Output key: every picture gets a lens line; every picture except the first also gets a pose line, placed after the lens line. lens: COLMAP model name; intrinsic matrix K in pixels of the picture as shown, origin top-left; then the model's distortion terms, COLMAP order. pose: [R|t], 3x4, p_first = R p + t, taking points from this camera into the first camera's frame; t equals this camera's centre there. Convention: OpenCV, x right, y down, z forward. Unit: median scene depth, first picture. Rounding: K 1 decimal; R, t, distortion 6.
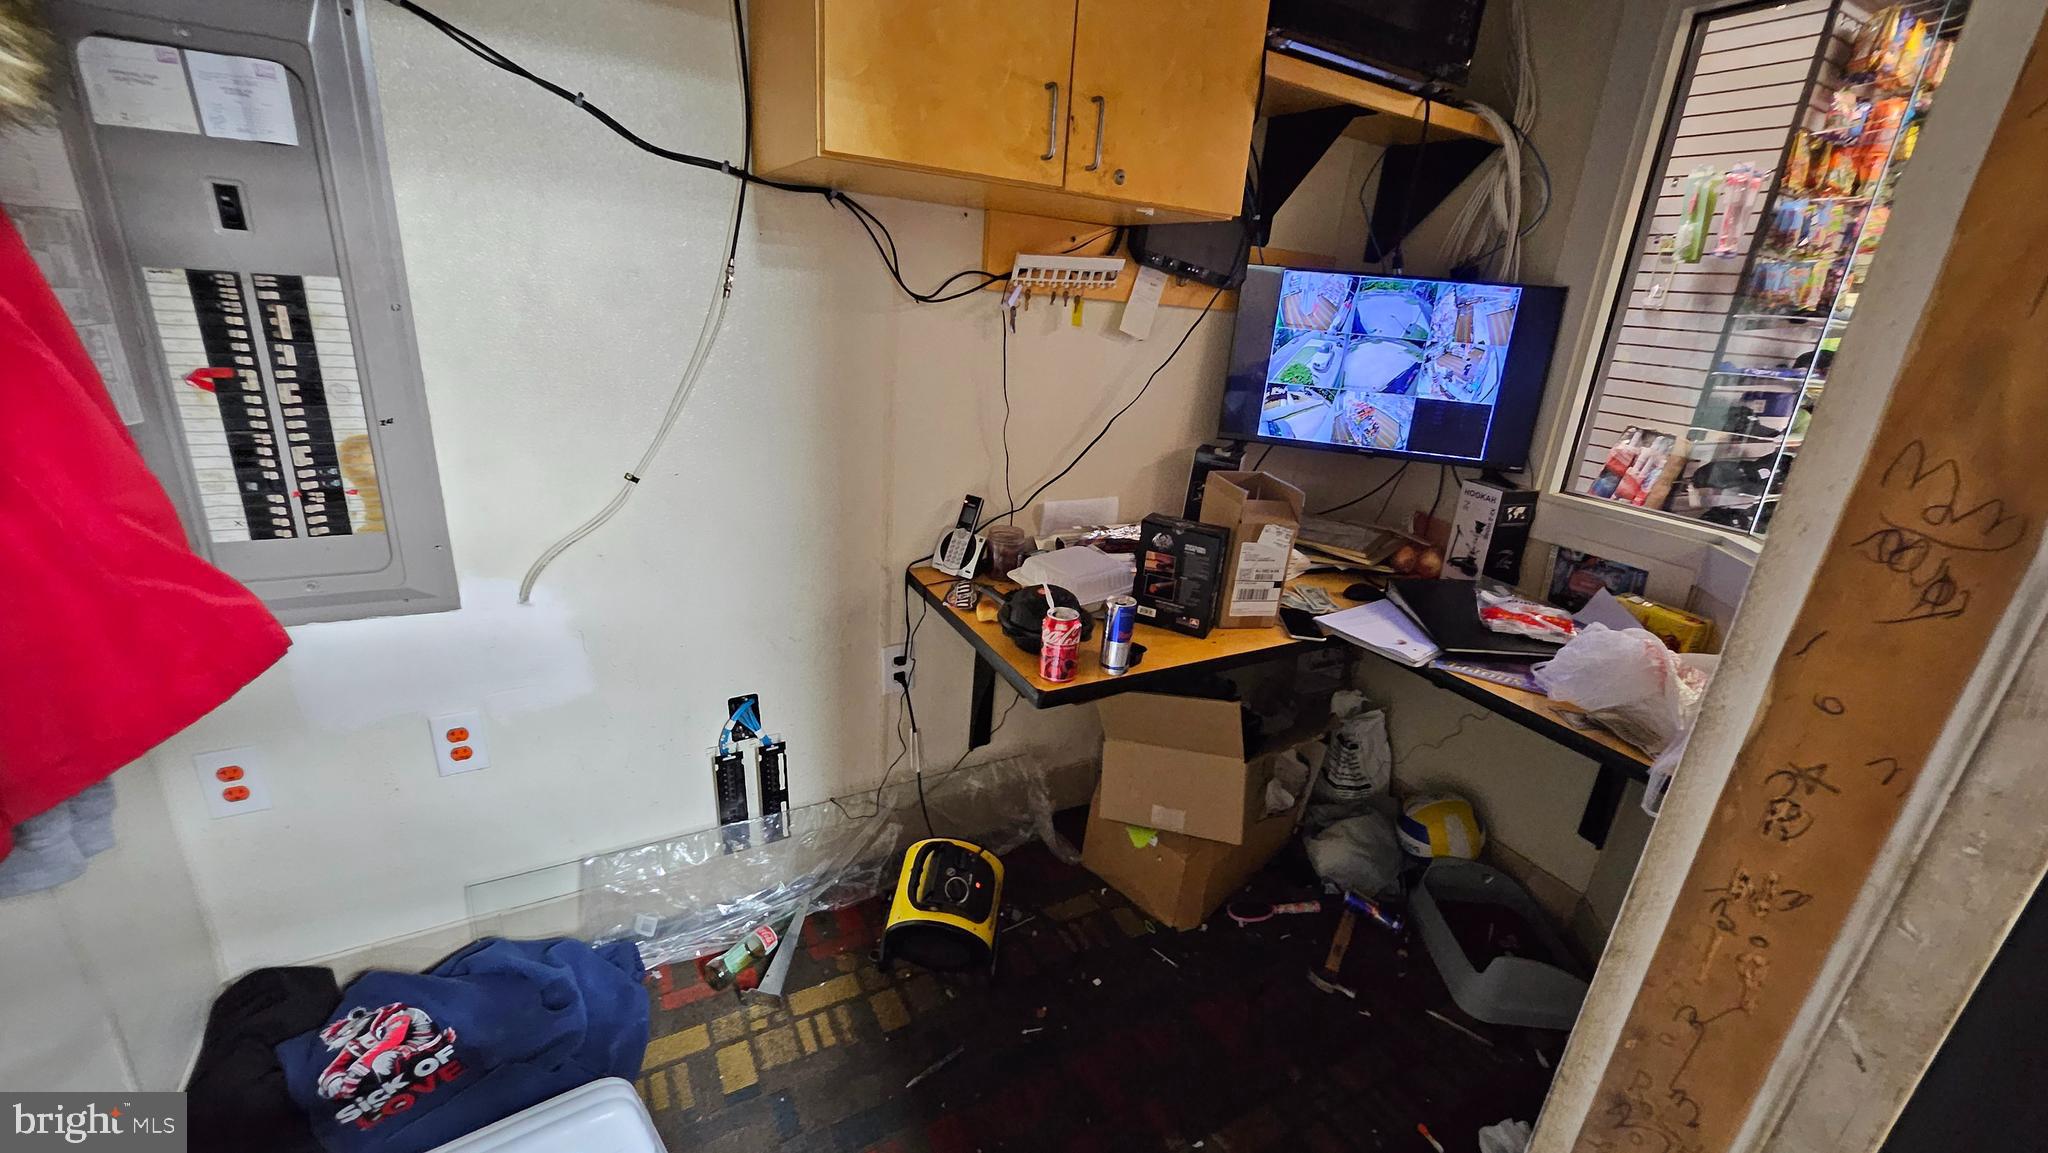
lens RADIAL K [[807.1, 0, 1024.0], [0, 807.1, 576.5], [0, 0, 1]] dist [-0.001278, 0.000134]
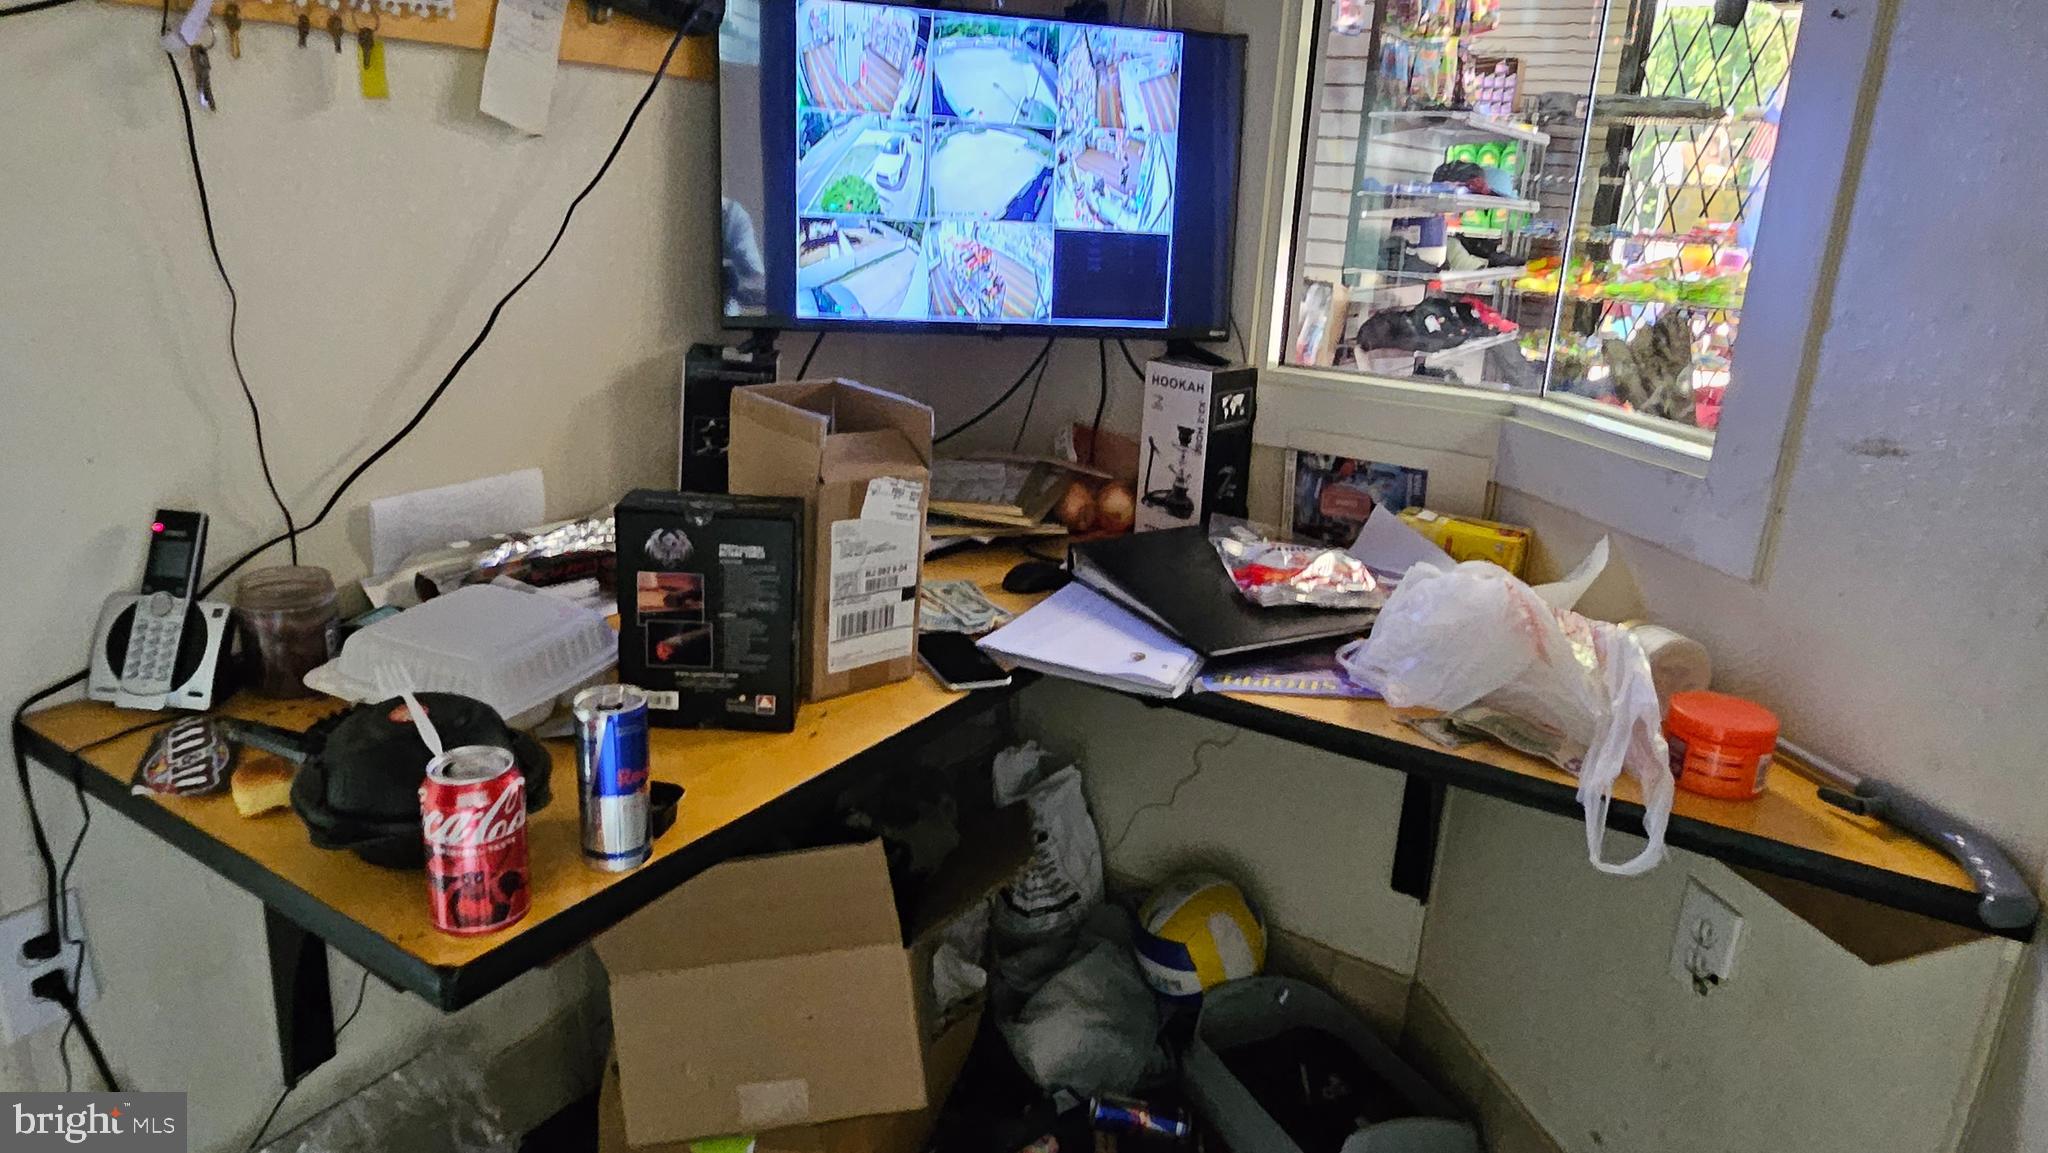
lens RADIAL K [[1246.7, 0, 1023.9], [0, 1246.7, 558.6], [0, 0, 1]] dist [-0.004887, 0.003594]
pose [[0.865972, -0.167157, 0.471328, 0.009598], [0.173111, 0.984412, 0.031064, -0.022238], [-0.469174, 0.054691, 0.881411, 0.259097]]
